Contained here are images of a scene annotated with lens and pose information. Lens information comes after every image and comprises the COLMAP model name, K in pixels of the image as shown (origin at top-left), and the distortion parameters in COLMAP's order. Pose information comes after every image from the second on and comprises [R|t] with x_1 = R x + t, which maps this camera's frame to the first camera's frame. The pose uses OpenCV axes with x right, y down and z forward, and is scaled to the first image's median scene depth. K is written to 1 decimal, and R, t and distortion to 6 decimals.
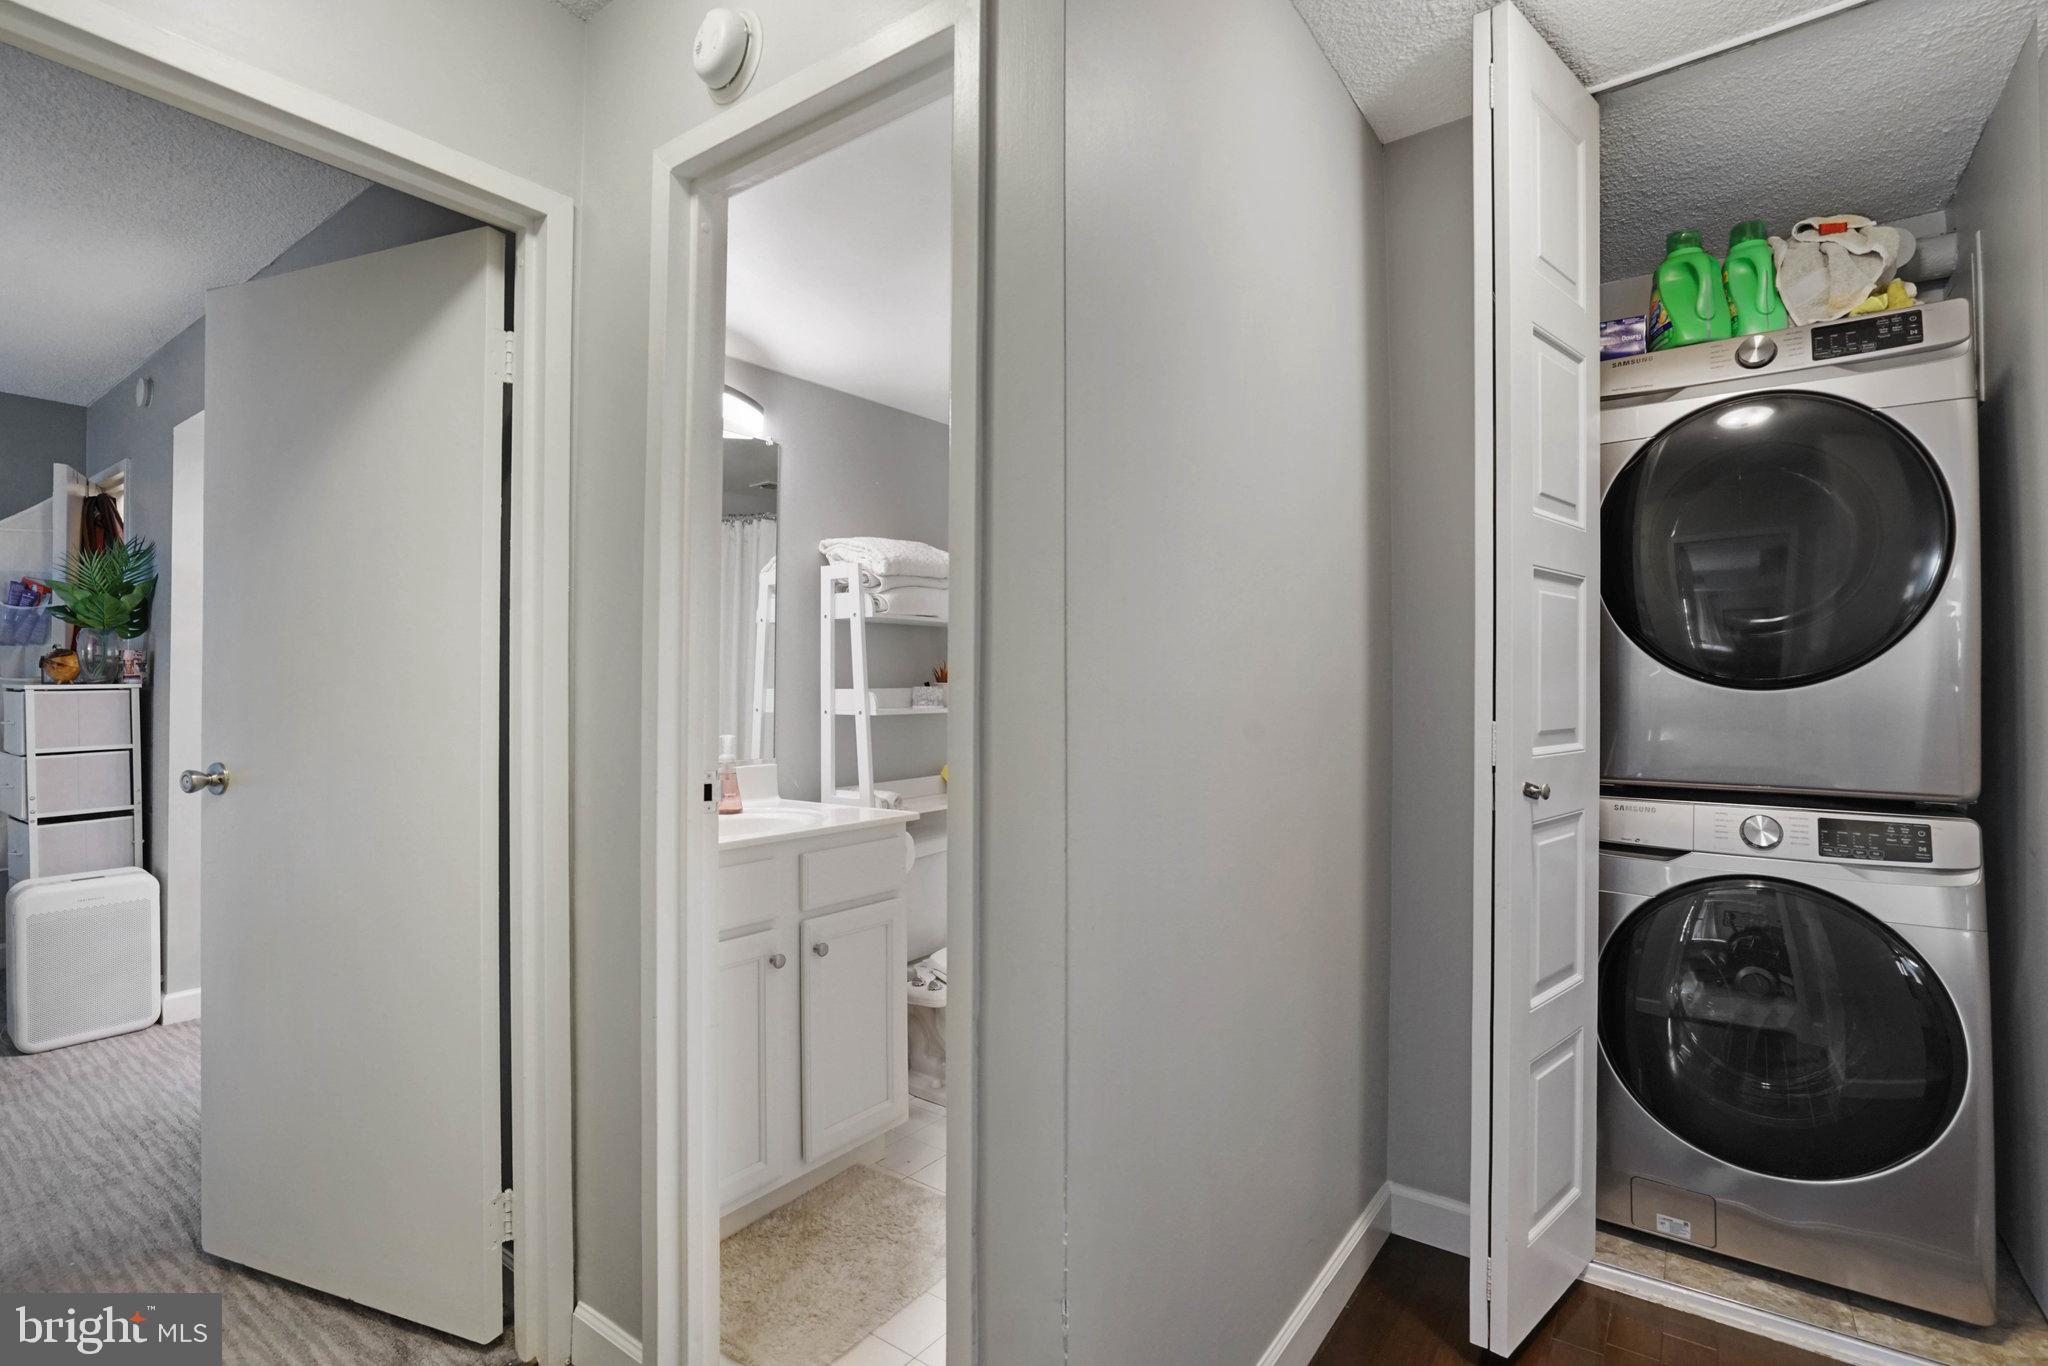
lens RADIAL K [[948.3, 0, 1019.6], [0, 948.3, 696.1], [0, 0, 1]] dist [-0.027165, 0.000376]
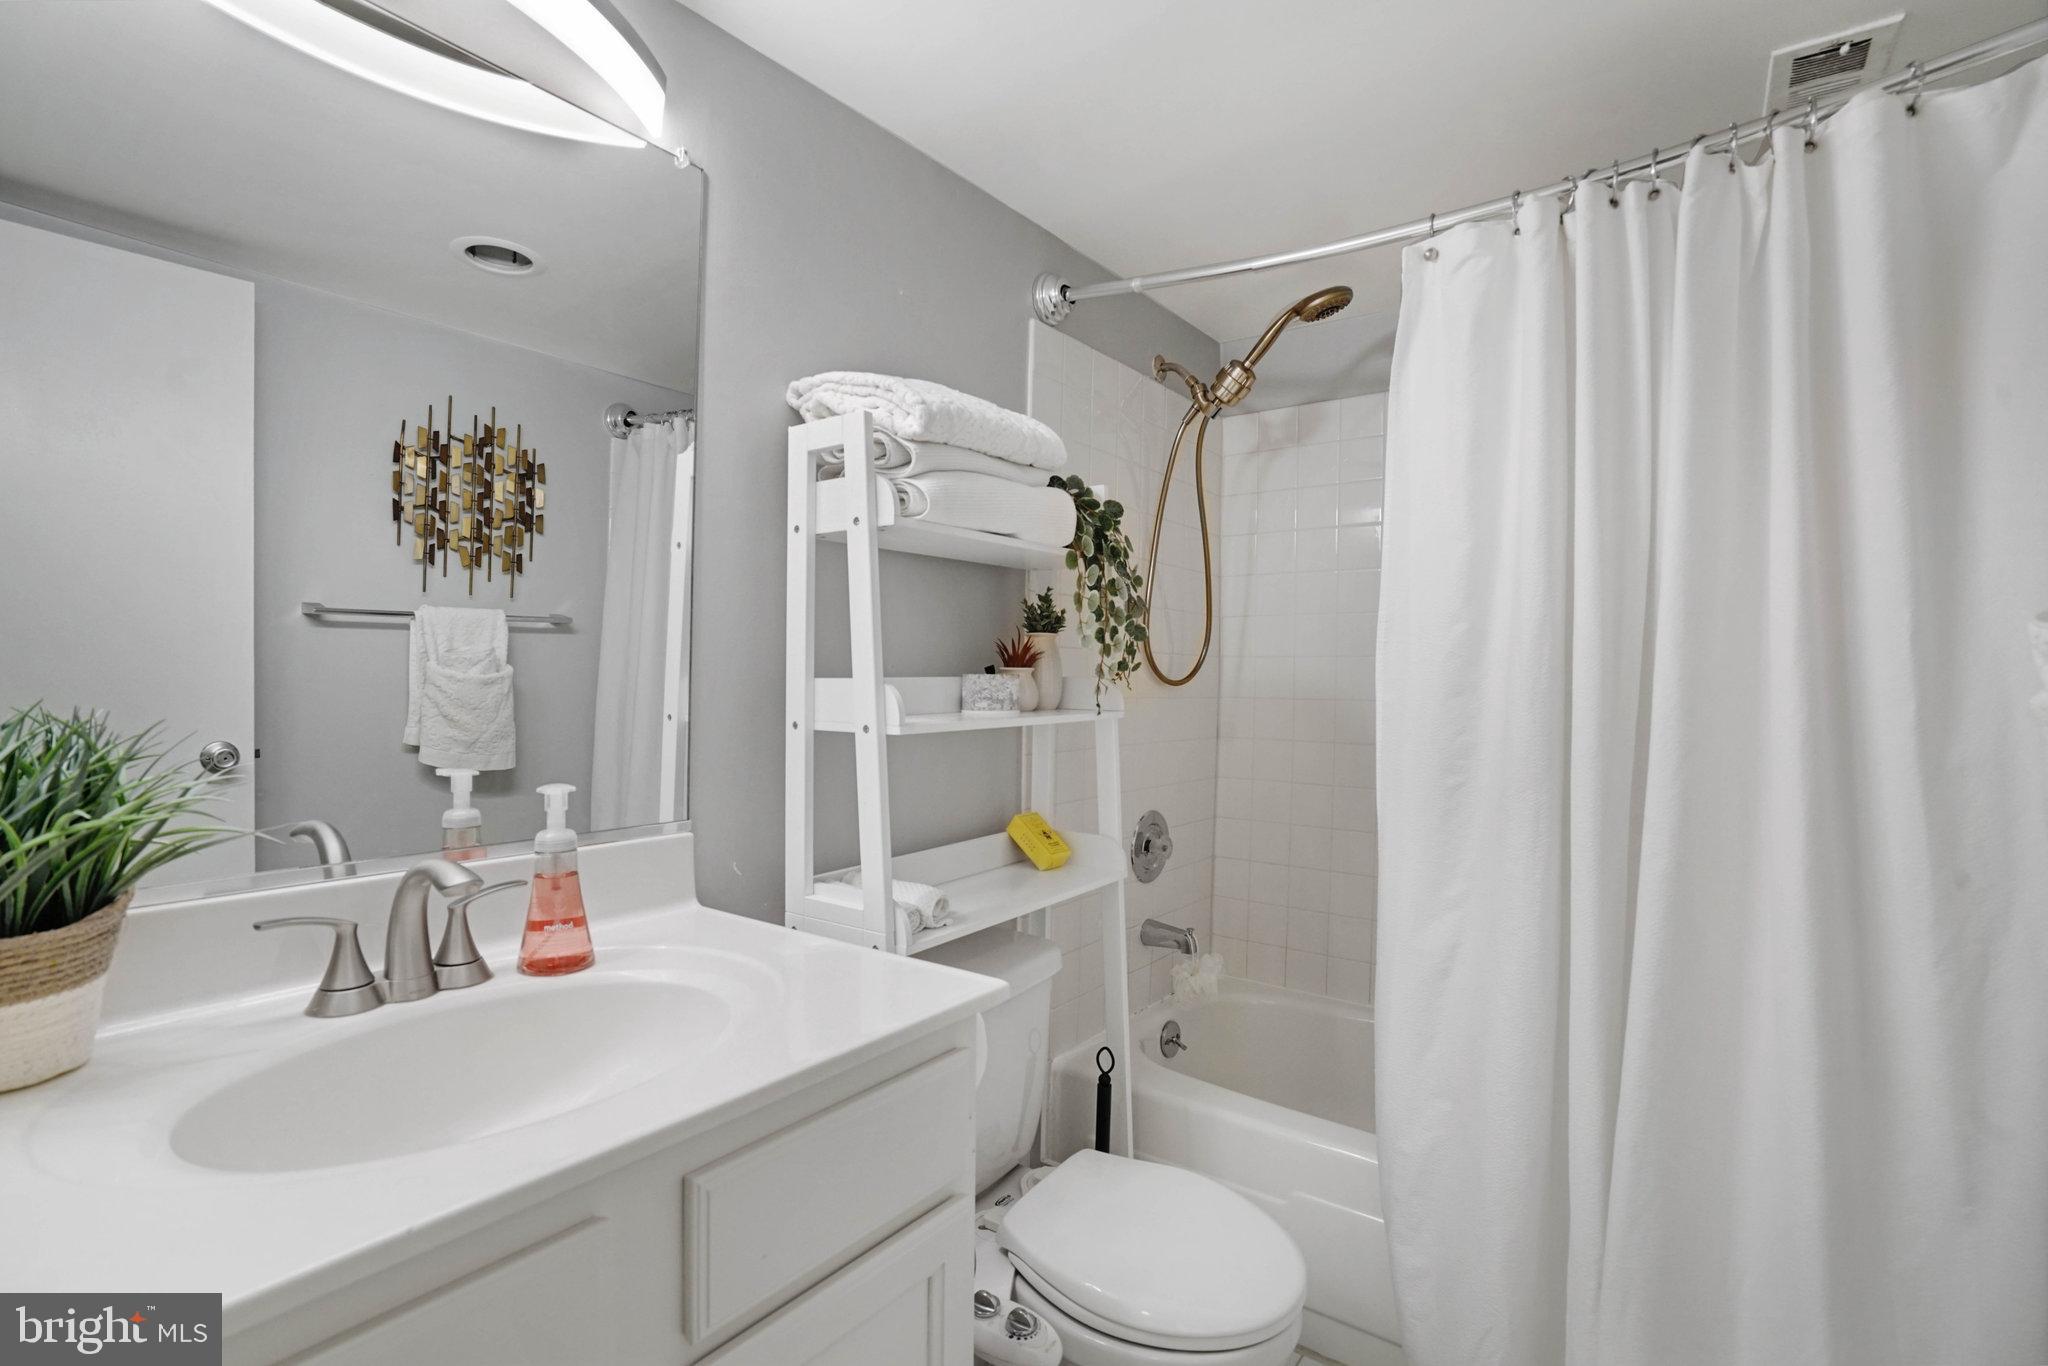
lens RADIAL K [[968.2, 0, 1024.0], [0, 968.2, 683.0], [0, 0, 1]] dist [-0.001118, -0.000001]
pose [[0.999955, 0.009444, -0.001270, -0.086560], [-0.009447, 0.999953, -0.002042, -0.004858], [0.001251, 0.002054, 0.999997, 0.502893]]
